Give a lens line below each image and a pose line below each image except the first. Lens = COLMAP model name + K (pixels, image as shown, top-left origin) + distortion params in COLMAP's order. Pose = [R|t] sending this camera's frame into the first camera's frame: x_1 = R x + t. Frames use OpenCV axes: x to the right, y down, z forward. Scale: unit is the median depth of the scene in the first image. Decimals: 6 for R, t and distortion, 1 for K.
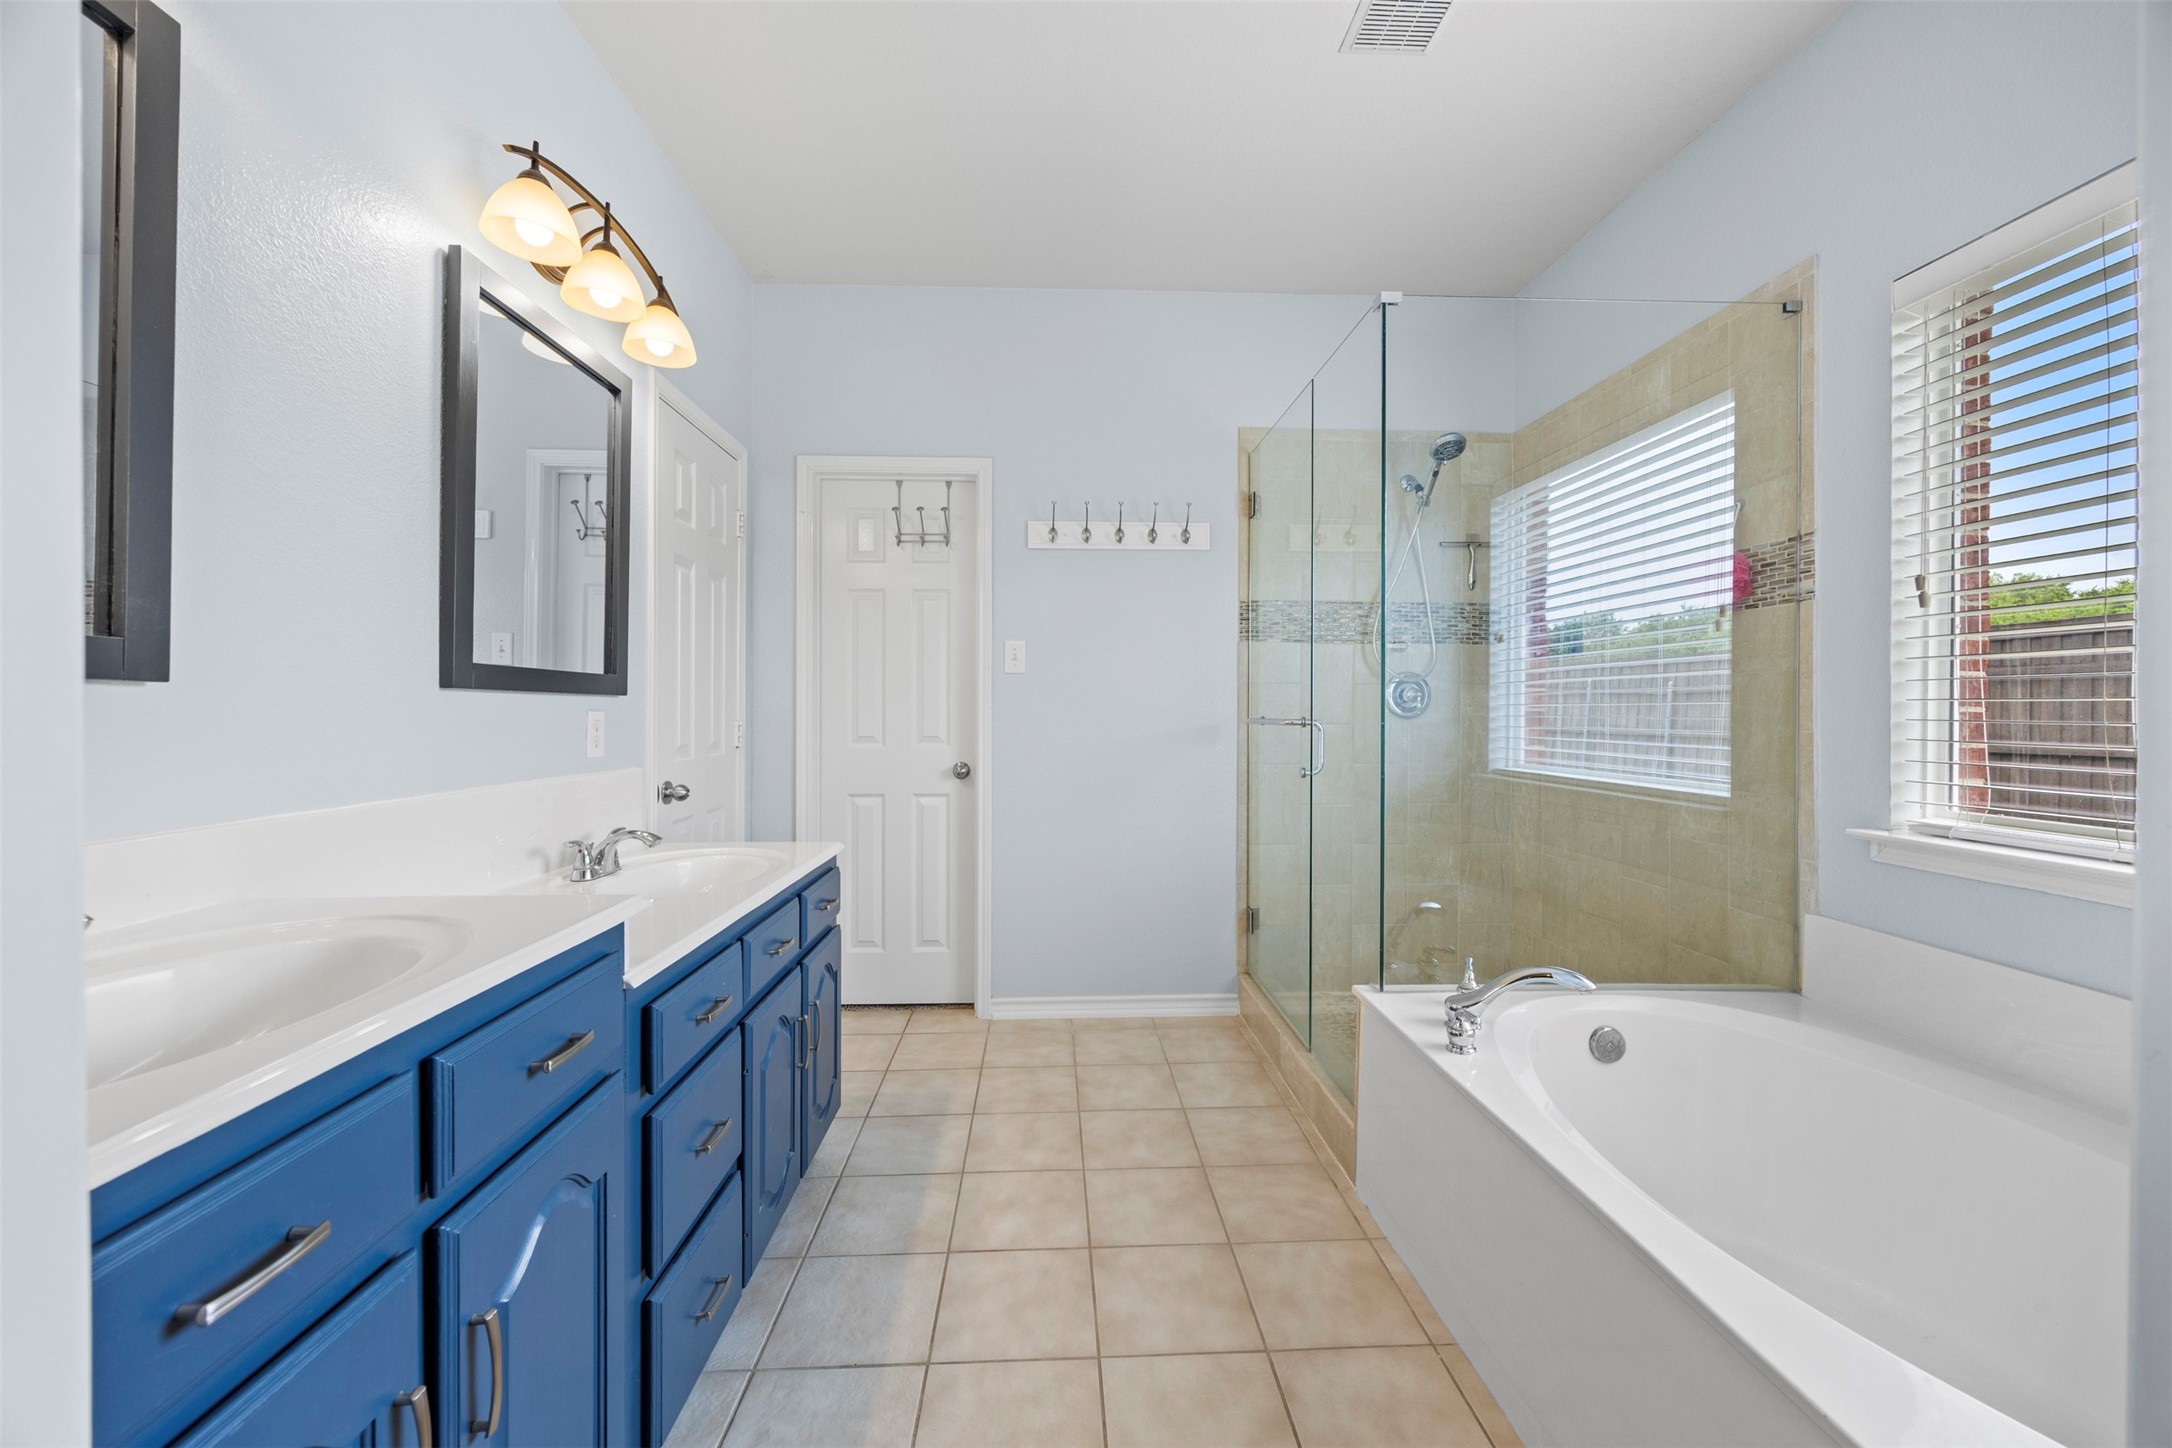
lens RADIAL K [[831.0, 0, 1082.3], [0, 831.0, 715.8], [0, 0, 1]] dist [-0.000965, -0.000153]
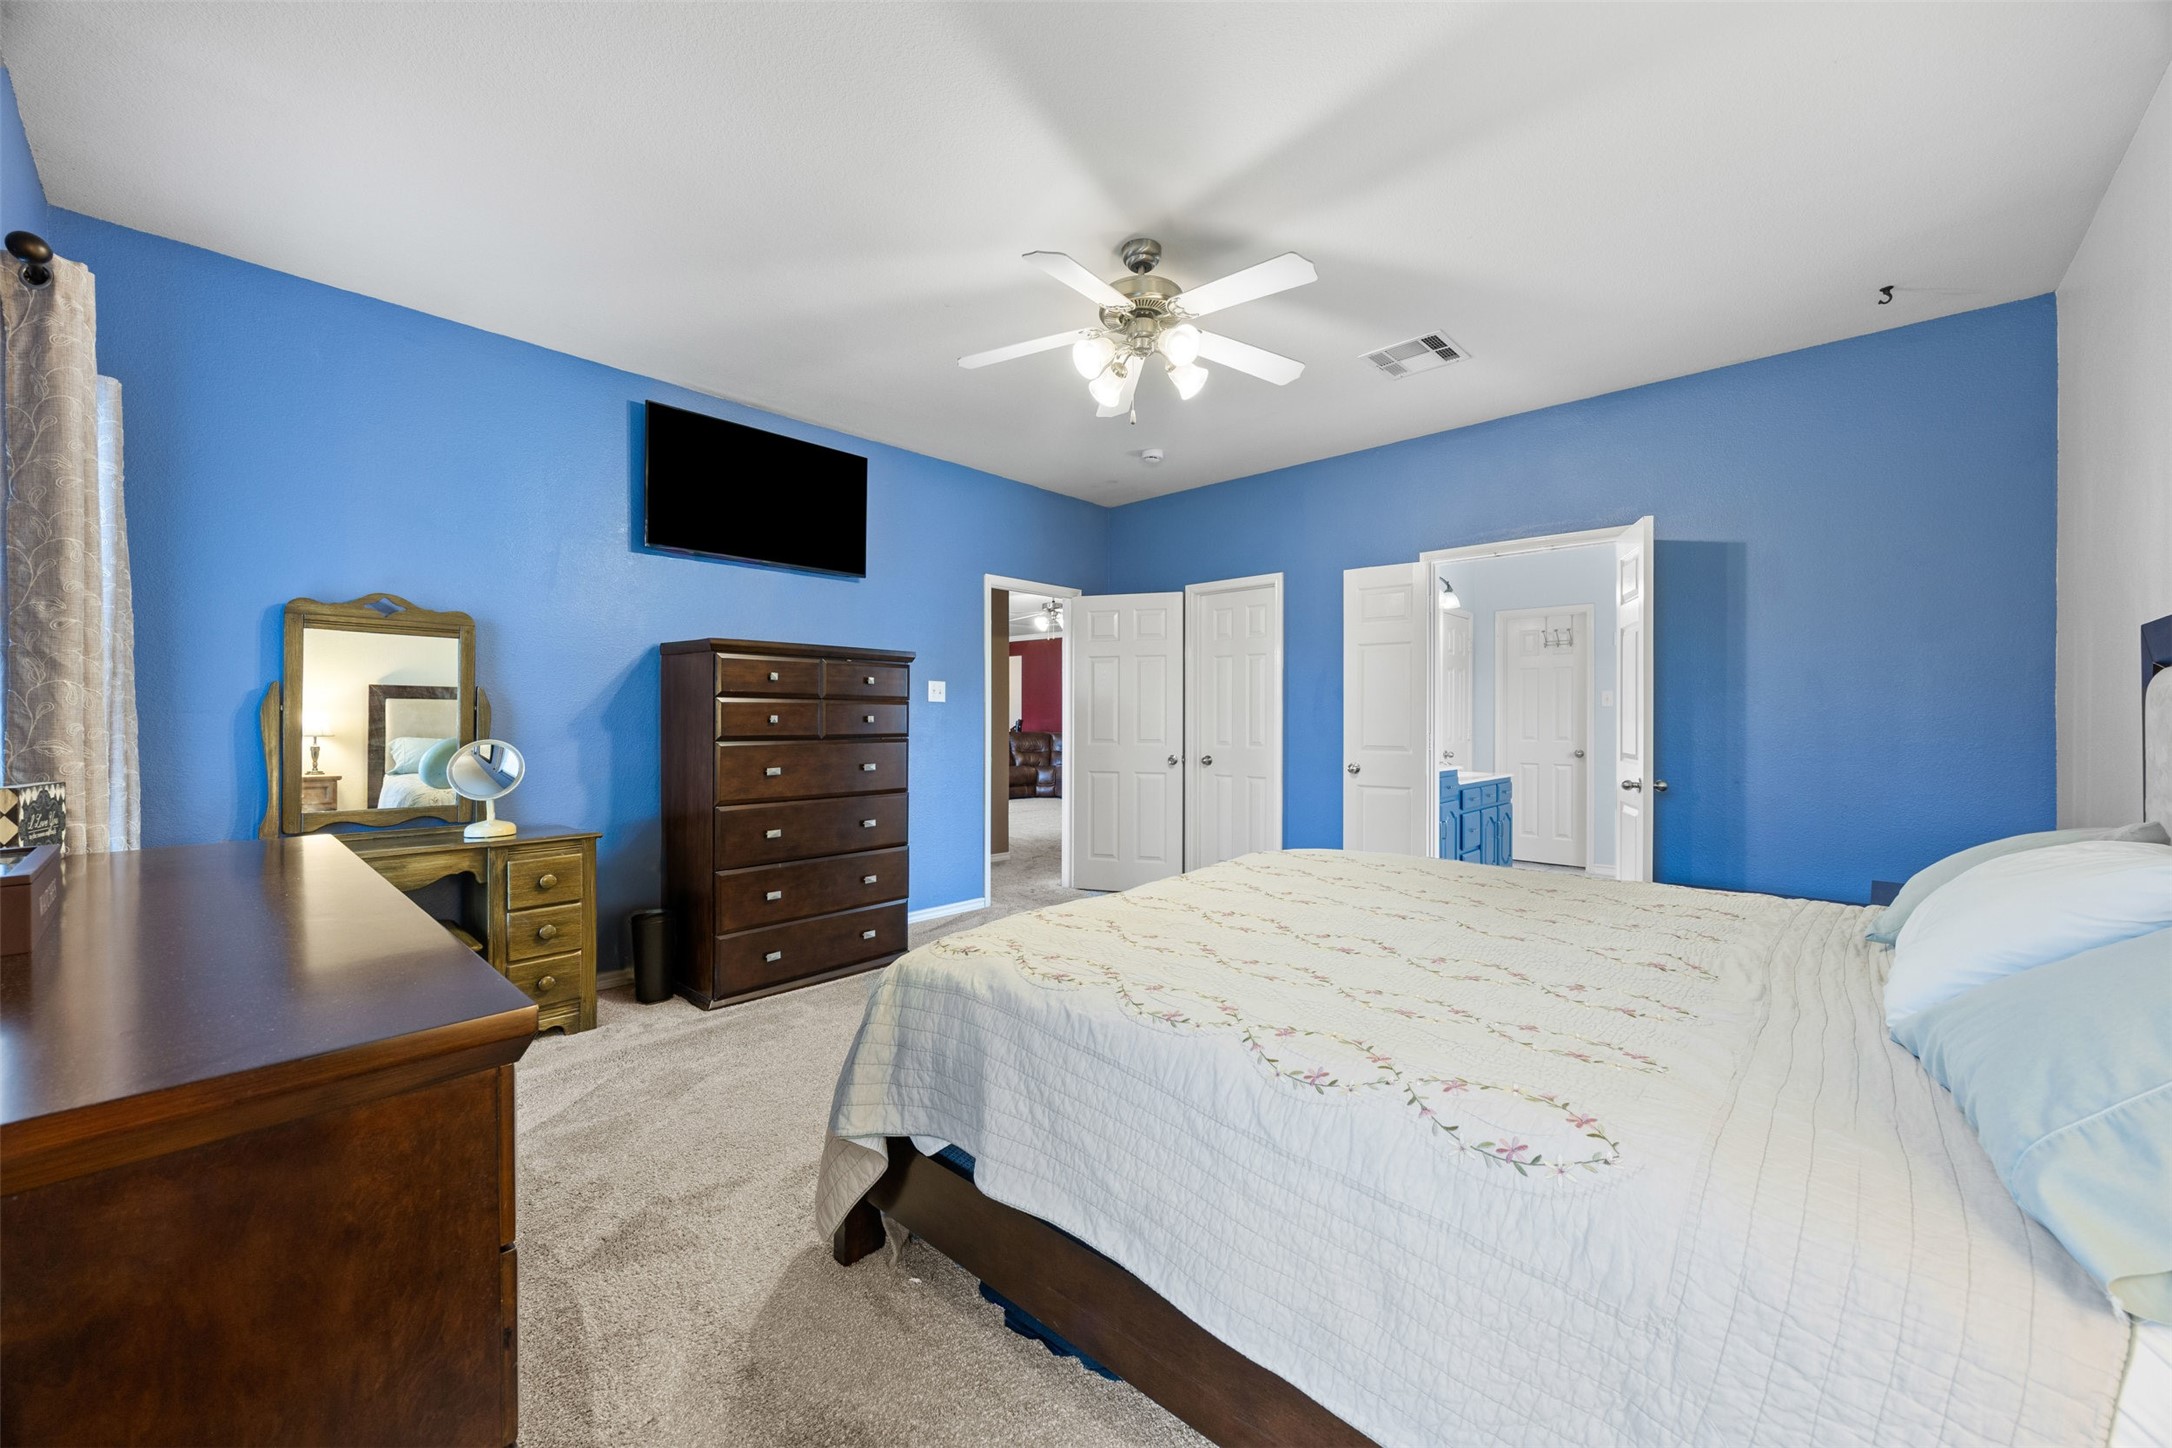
lens RADIAL K [[831.0, 0, 1080.3], [0, 831.0, 728.2], [0, 0, 1]] dist [-0.000965, -0.000153]
pose [[0.704856, 0.001309, -0.709350, 0.472804], [-0.003196, 0.999994, -0.001330, 0.009295], [0.709344, 0.003205, 0.704855, -1.416309]]
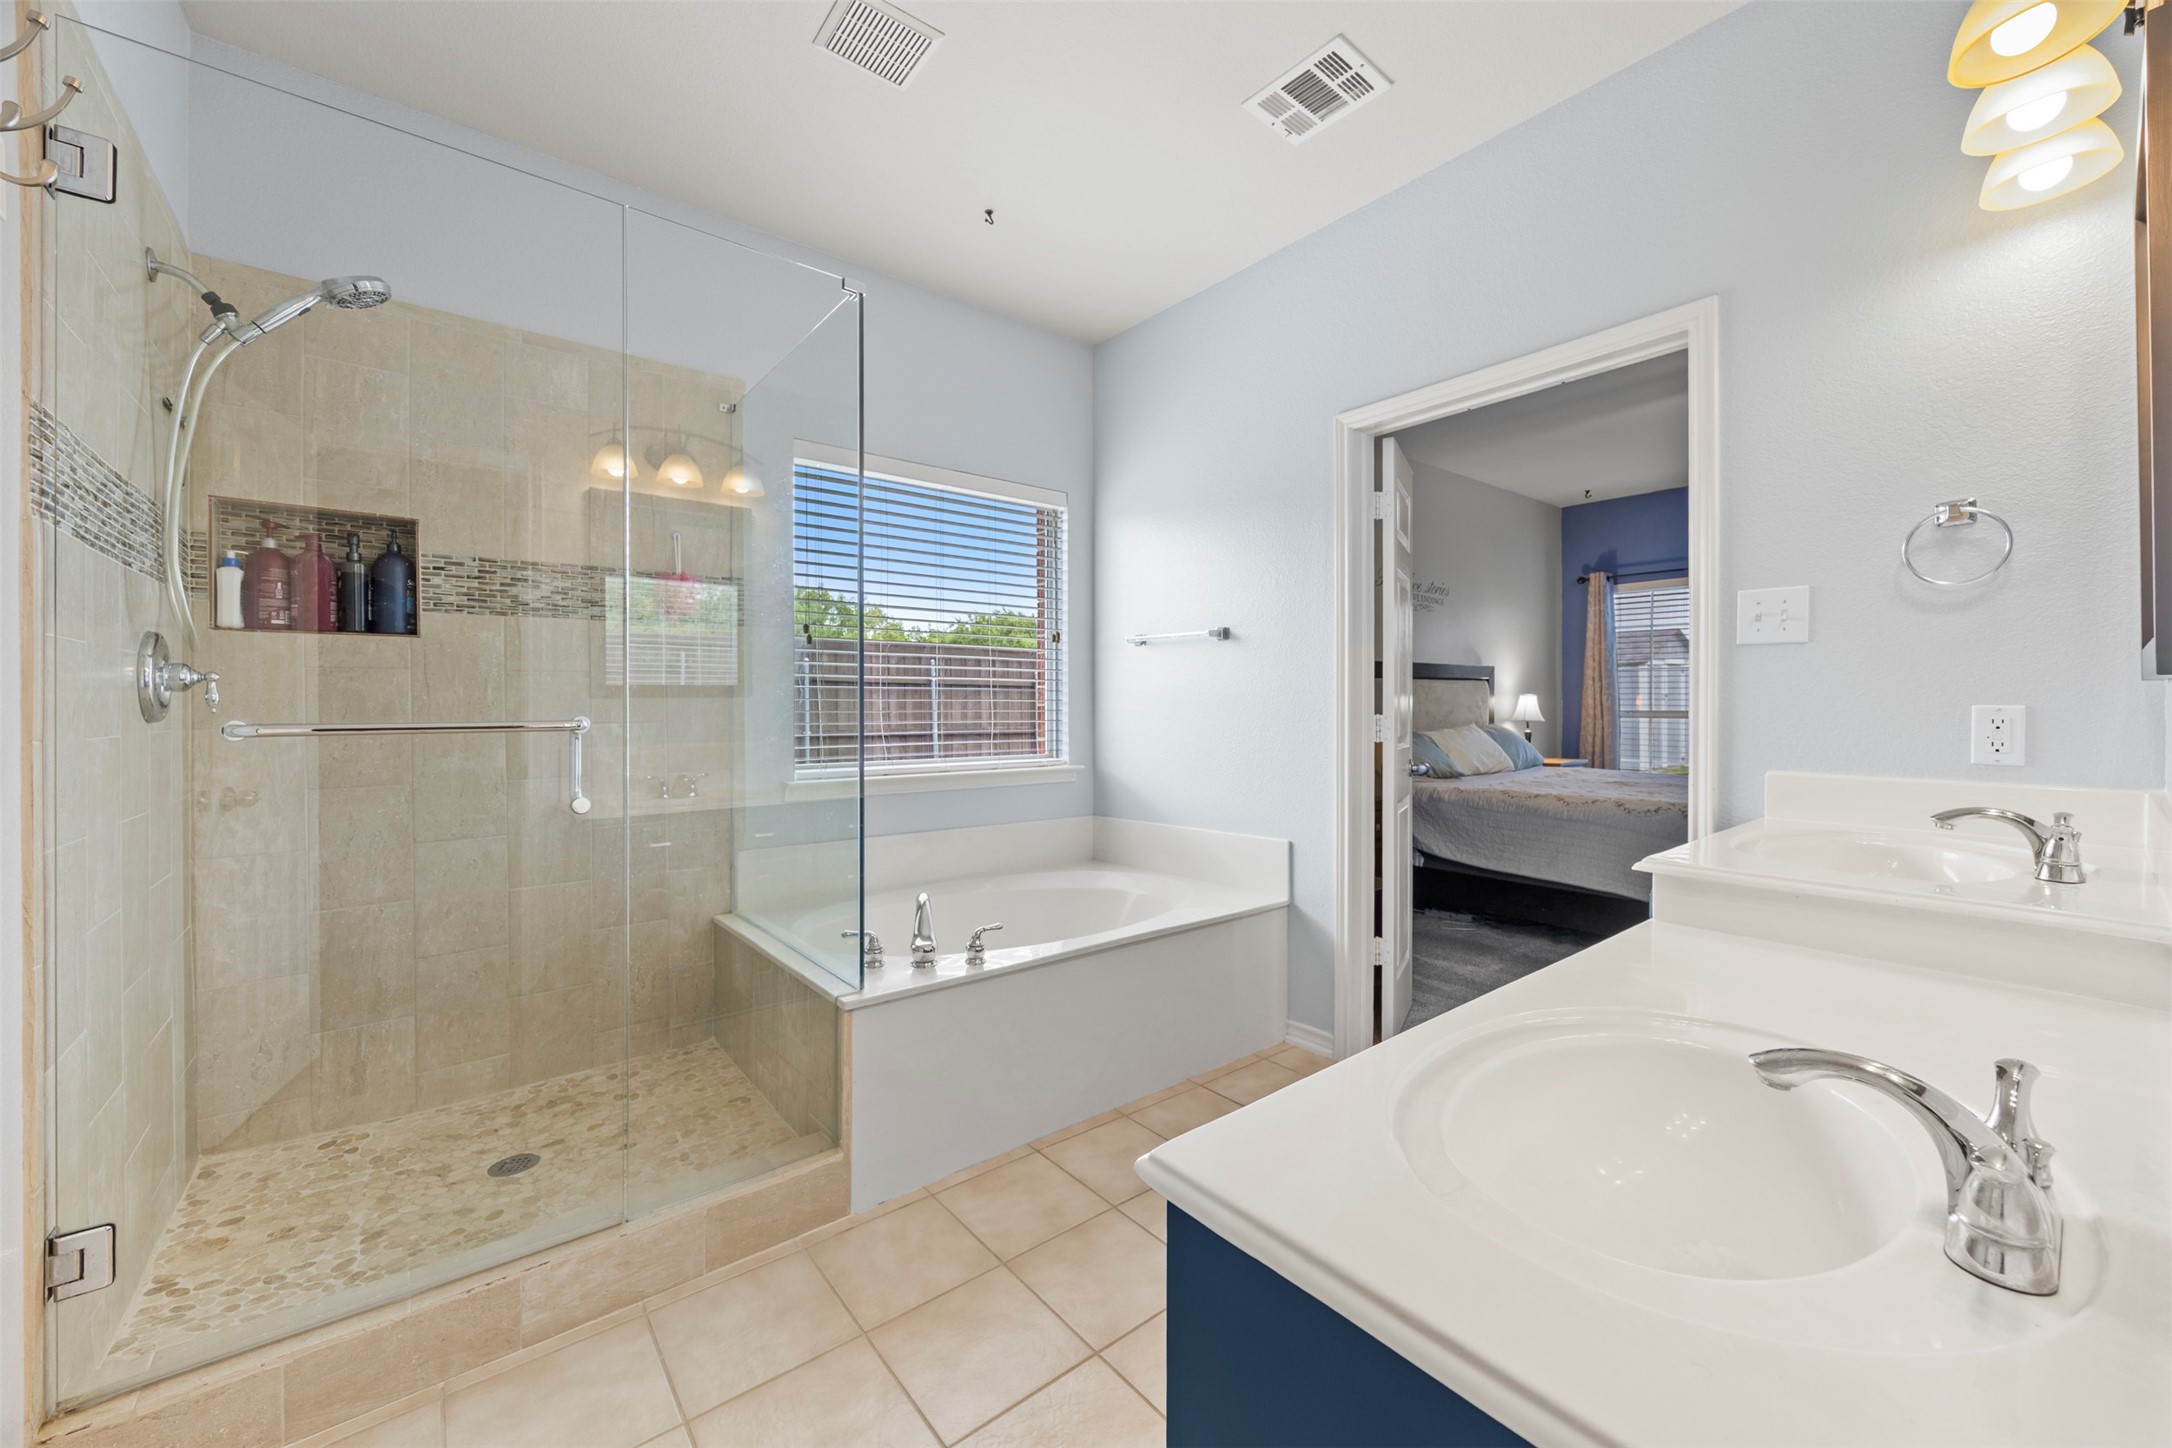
lens RADIAL K [[831.0, 0, 1084.7], [0, 831.0, 708.9], [0, 0, 1]] dist [-0.000965, -0.000153]
pose [[-0.592400, -0.006473, 0.805618, -0.600838], [0.003093, 0.999942, 0.010308, -0.014086], [-0.805638, 0.008598, -0.592346, 1.378307]]
